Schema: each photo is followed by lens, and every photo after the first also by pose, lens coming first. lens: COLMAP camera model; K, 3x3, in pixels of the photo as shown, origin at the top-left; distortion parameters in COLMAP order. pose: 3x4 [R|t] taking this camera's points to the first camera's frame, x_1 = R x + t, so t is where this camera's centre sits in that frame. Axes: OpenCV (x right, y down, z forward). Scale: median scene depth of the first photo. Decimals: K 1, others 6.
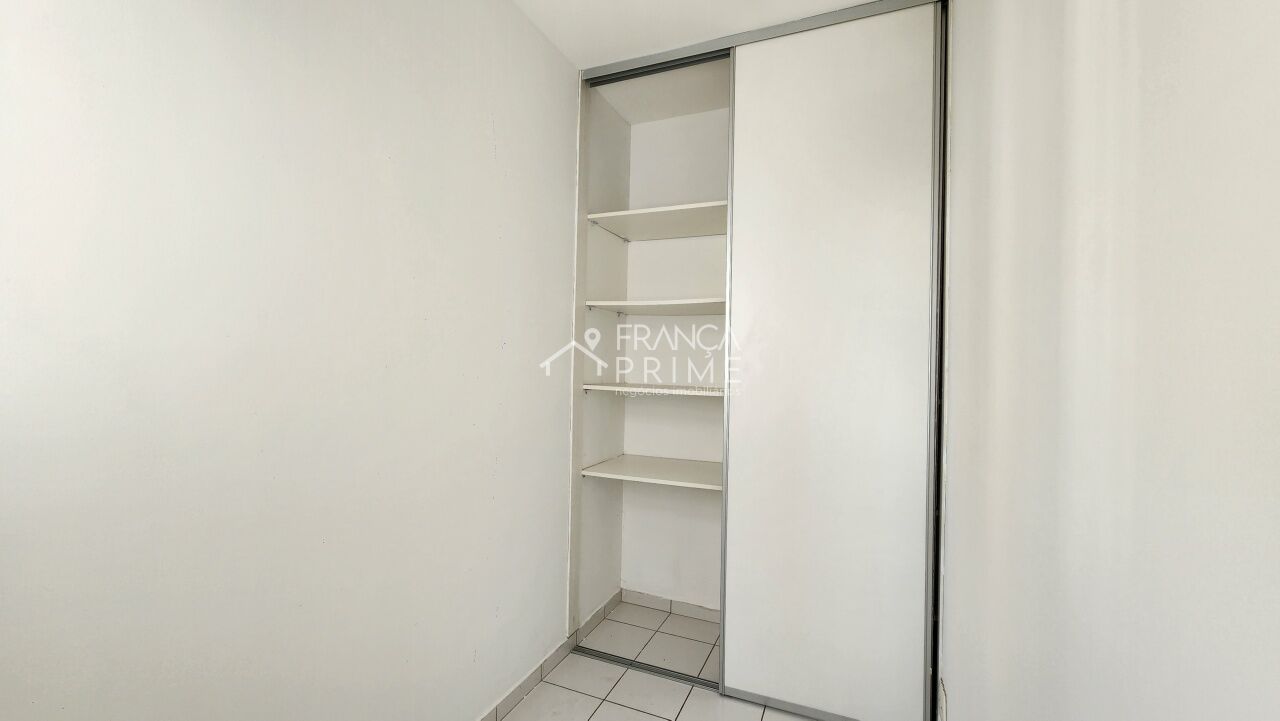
lens RADIAL K [[516.2, 0, 636.2], [0, 516.2, 360.7], [0, 0, 1]] dist [-0.000168, 0.000146]
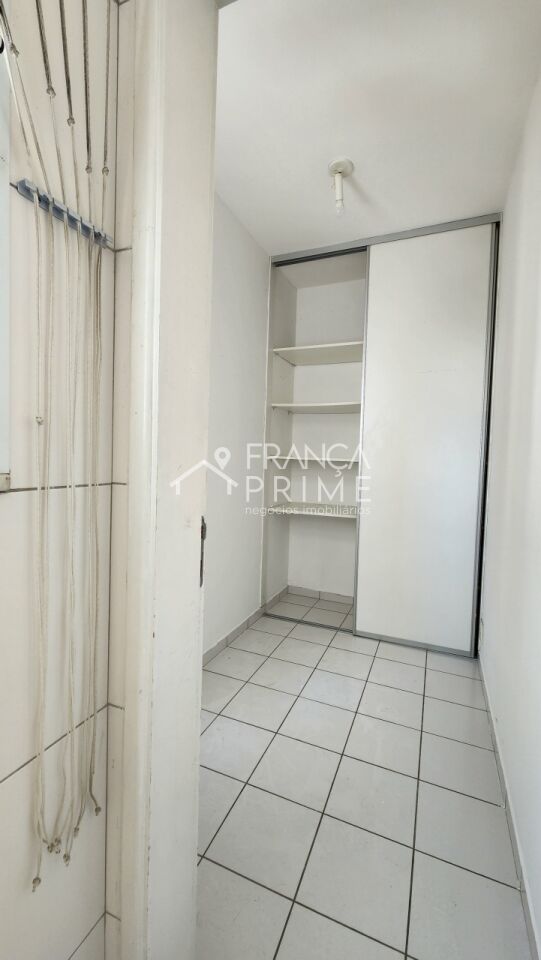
lens RADIAL K [[386.9, 0, 271.6], [0, 386.9, 477.6], [0, 0, 1]] dist [-0.013696, -0.000202]
pose [[0.999967, 0.006340, -0.005080, -0.094226], [-0.006042, 0.998371, 0.056731, 0.048163], [0.005432, -0.056699, 0.998377, -0.221048]]
